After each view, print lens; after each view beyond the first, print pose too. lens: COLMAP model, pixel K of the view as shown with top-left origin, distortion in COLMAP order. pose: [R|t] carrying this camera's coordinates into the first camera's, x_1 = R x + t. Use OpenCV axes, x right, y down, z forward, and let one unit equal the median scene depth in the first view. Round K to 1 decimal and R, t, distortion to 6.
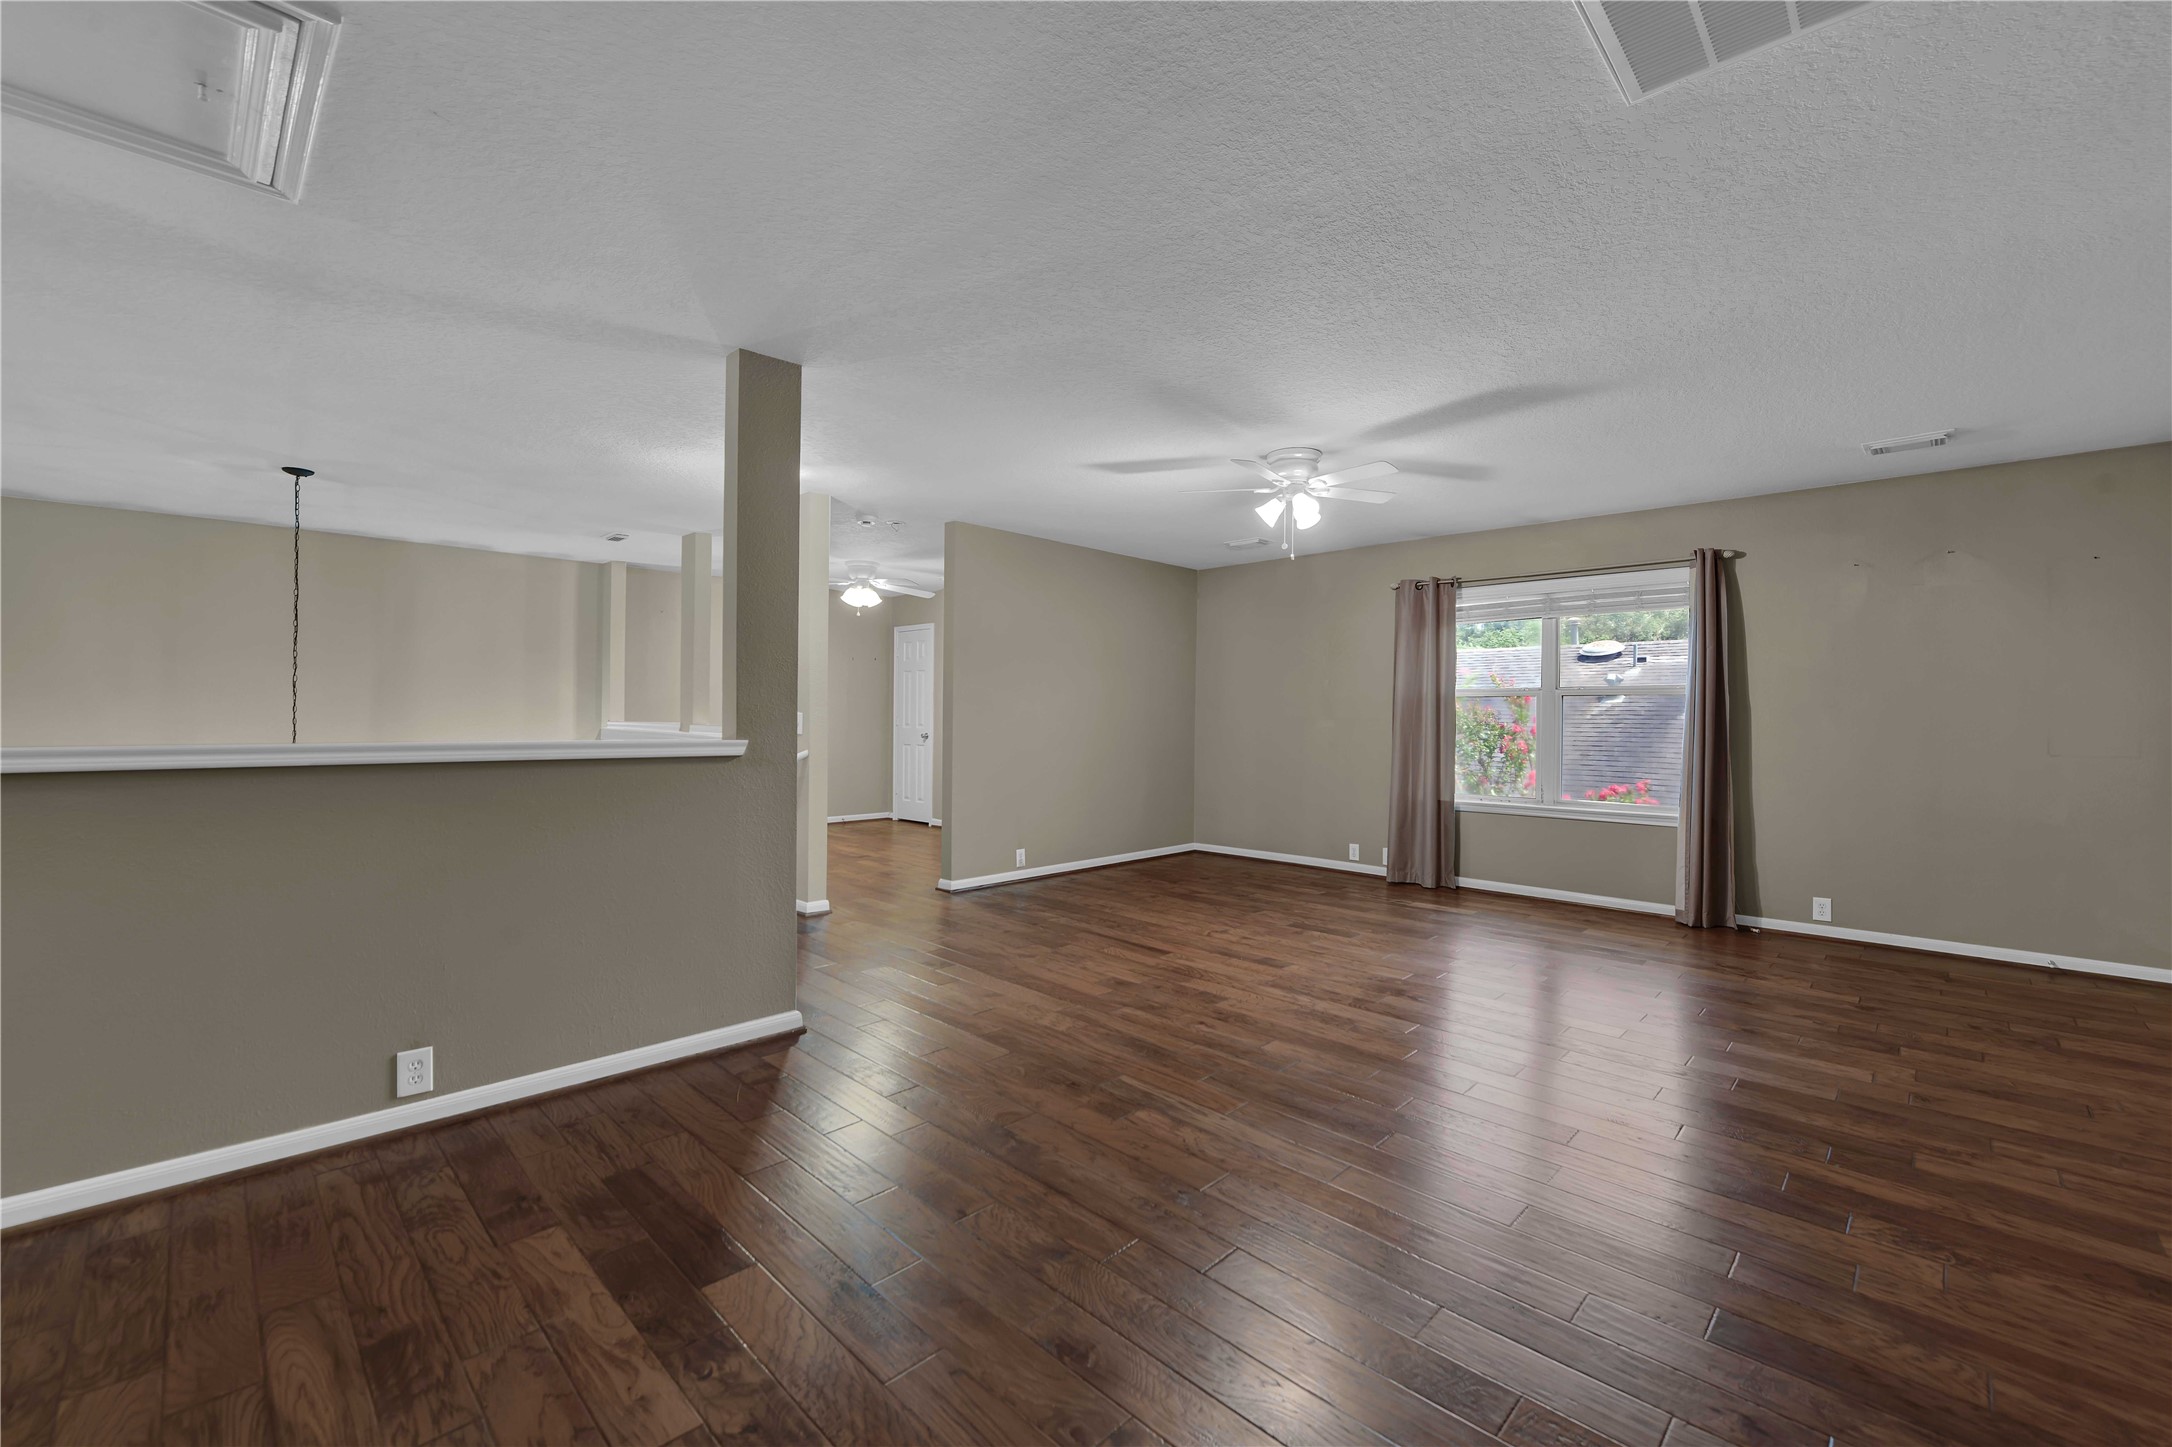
lens RADIAL K [[882.1, 0, 1127.3], [0, 882.1, 719.1], [0, 0, 1]] dist [-0.009427, -0.003225]
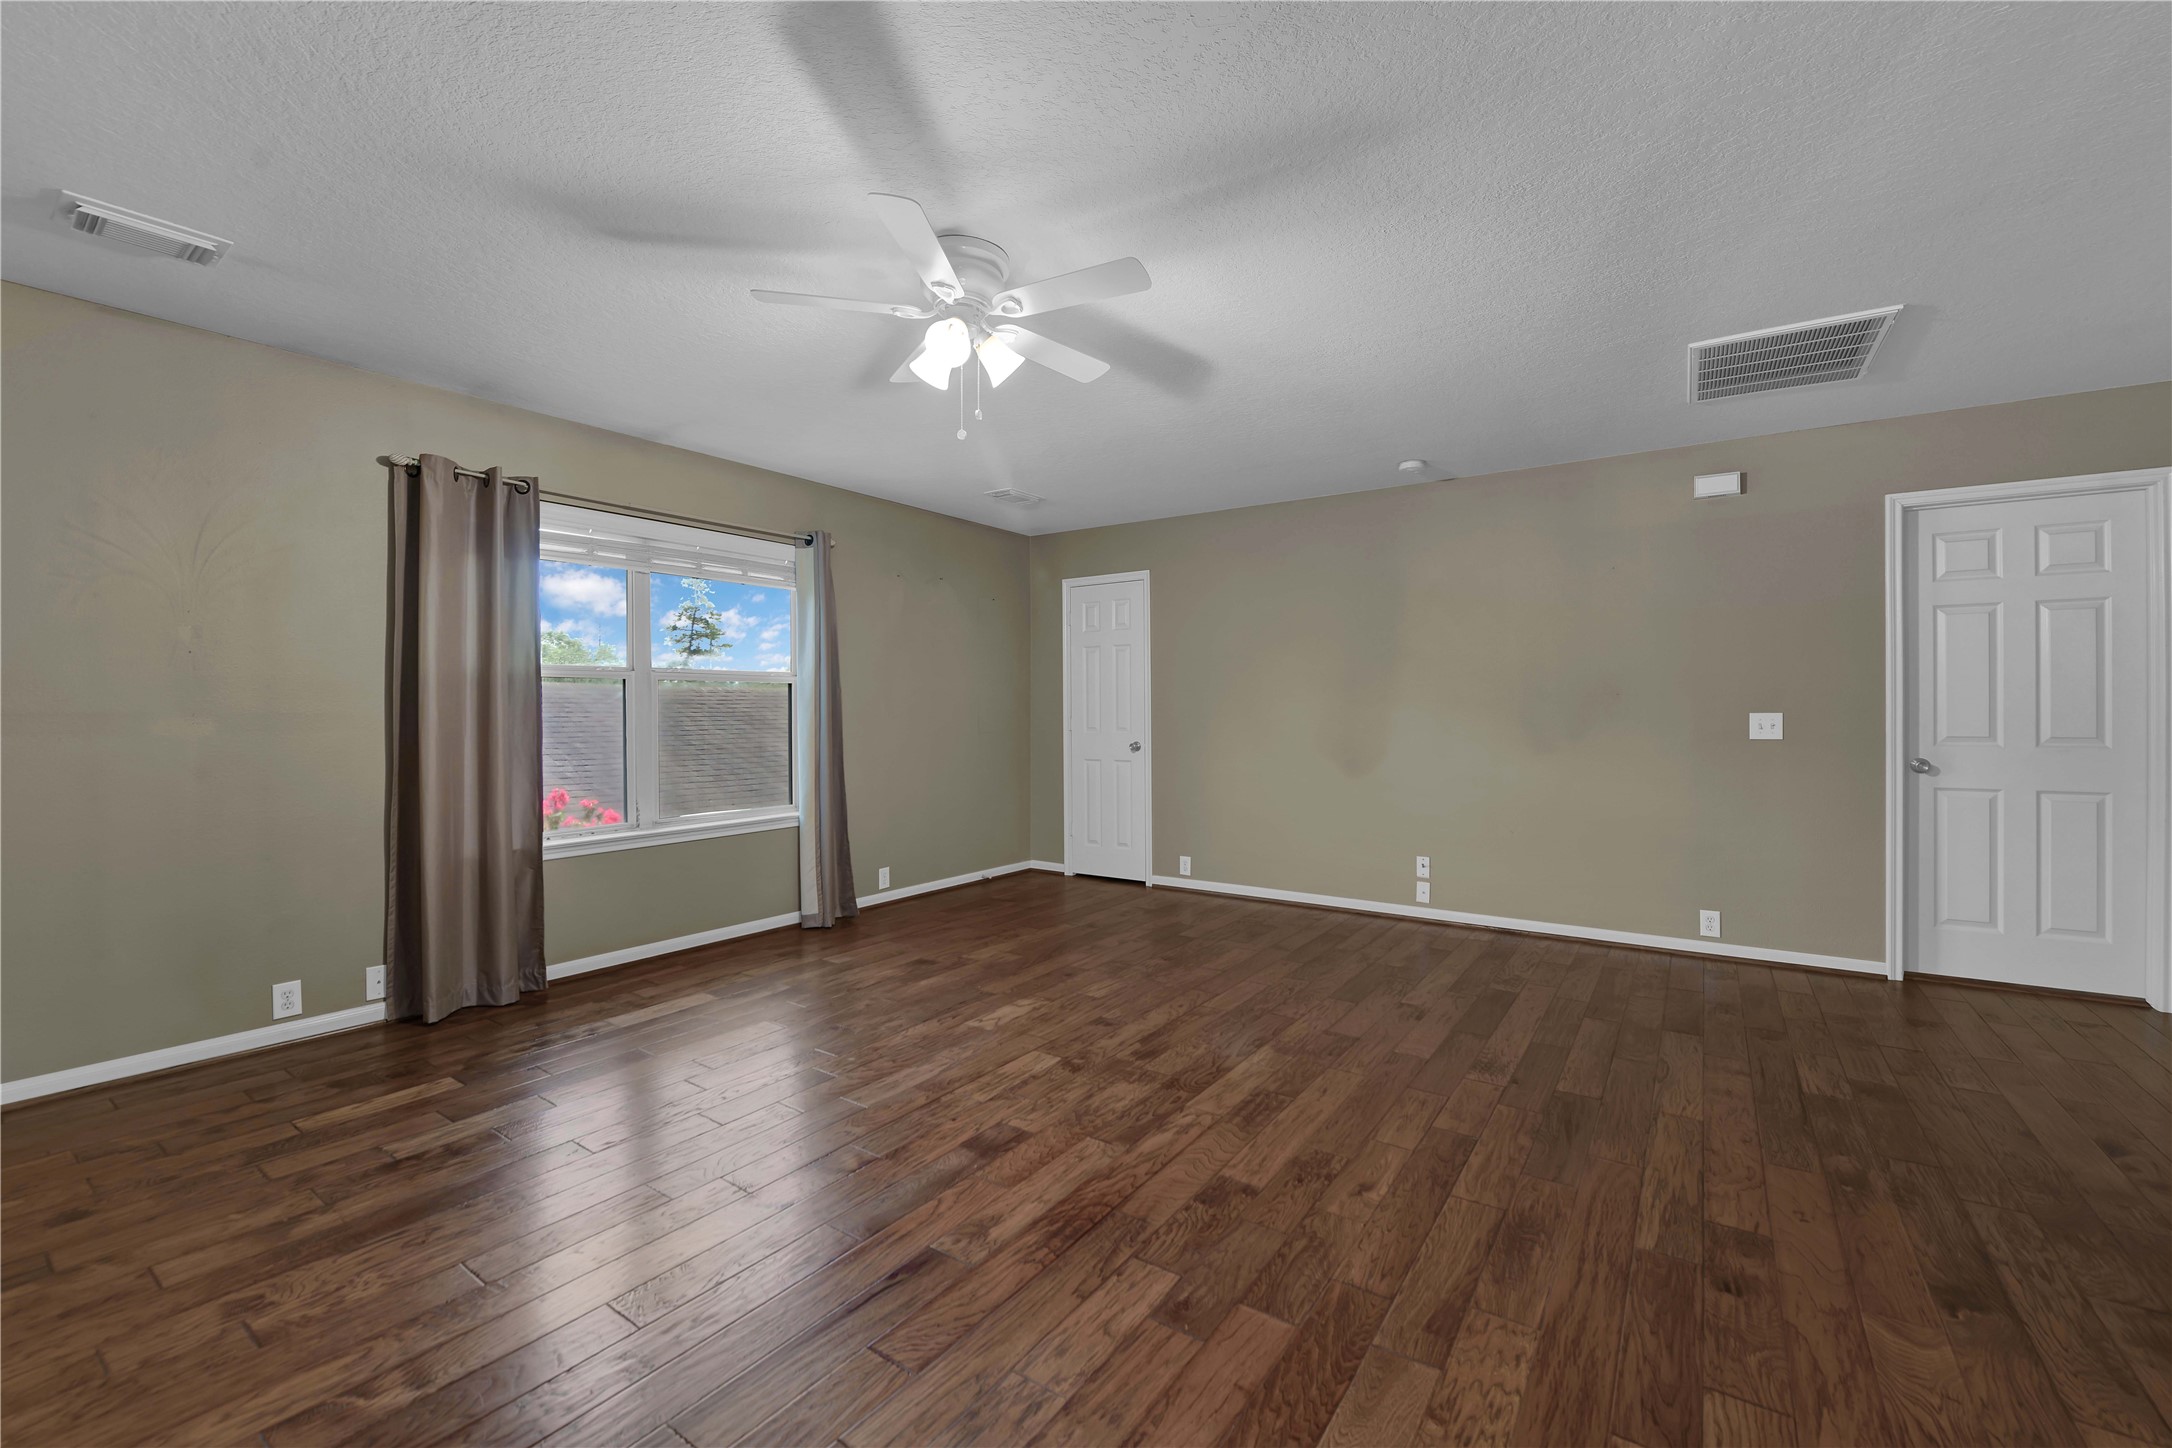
lens RADIAL K [[882.1, 0, 1083.6], [0, 882.1, 709.5], [0, 0, 1]] dist [-0.009427, -0.003225]
pose [[-0.136916, -0.006554, 0.990561, -0.472203], [0.003801, 0.999967, 0.007141, -0.008713], [-0.990575, 0.004743, -0.136886, 1.178271]]
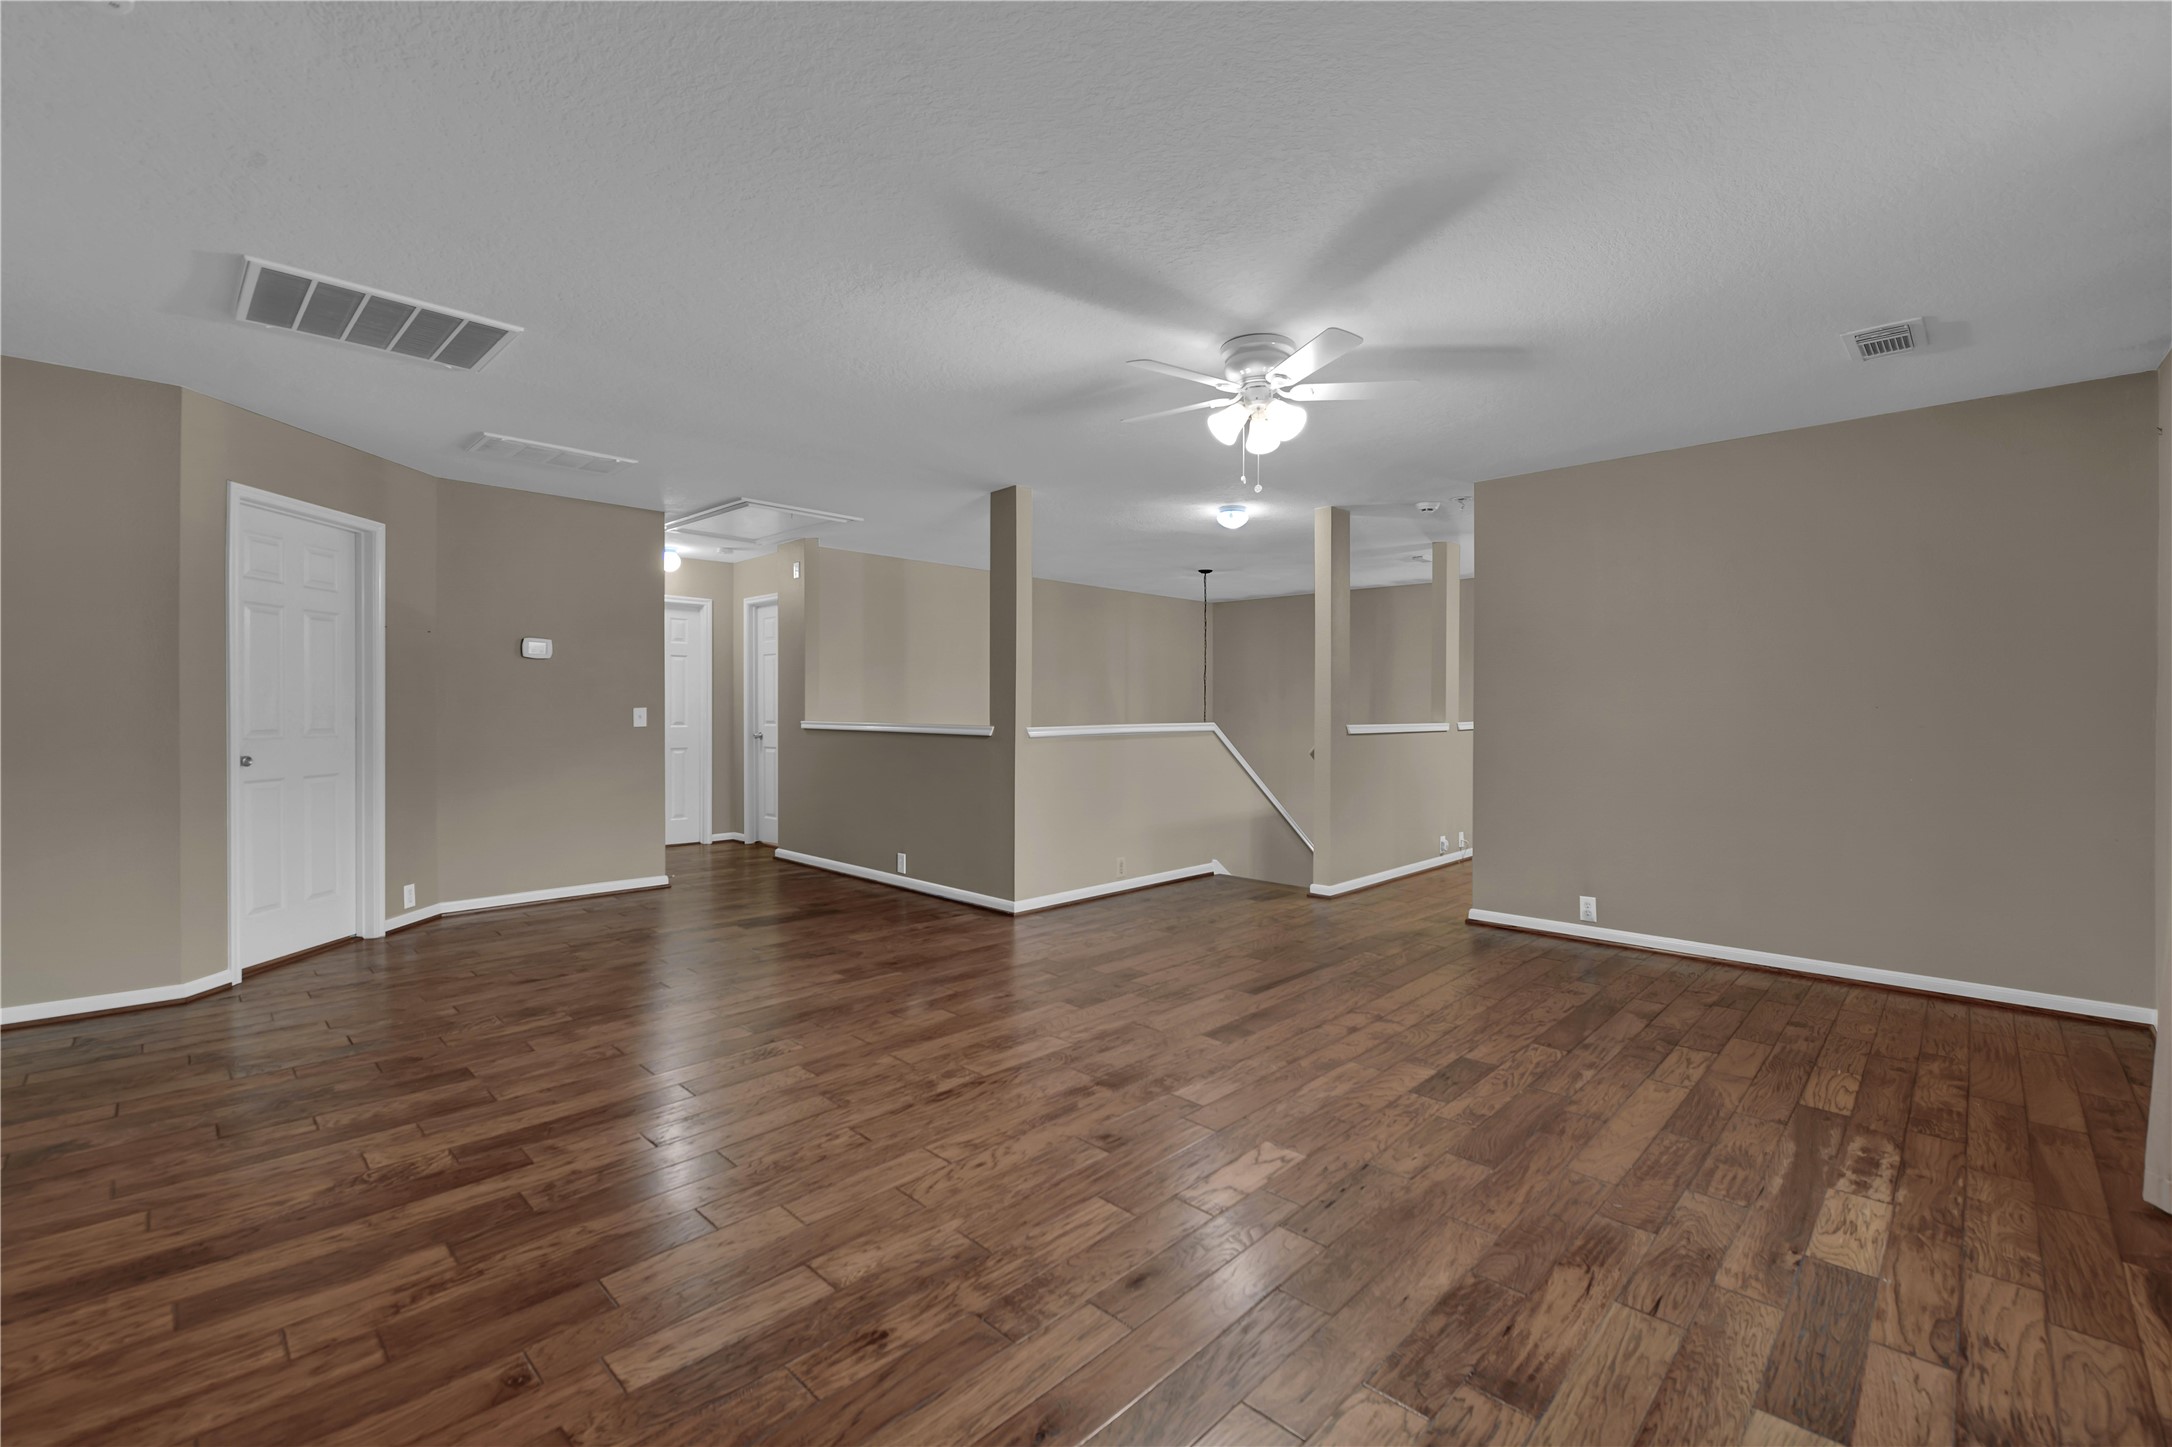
lens RADIAL K [[935.4, 0, 1093.0], [0, 935.4, 720.5], [0, 0, 1]] dist [-0.007982, -0.001753]
pose [[-0.020210, 0.003575, -0.999789, 1.126447], [-0.006571, 0.999972, 0.003708, 0.003351], [0.999774, 0.006644, -0.020186, 1.034578]]
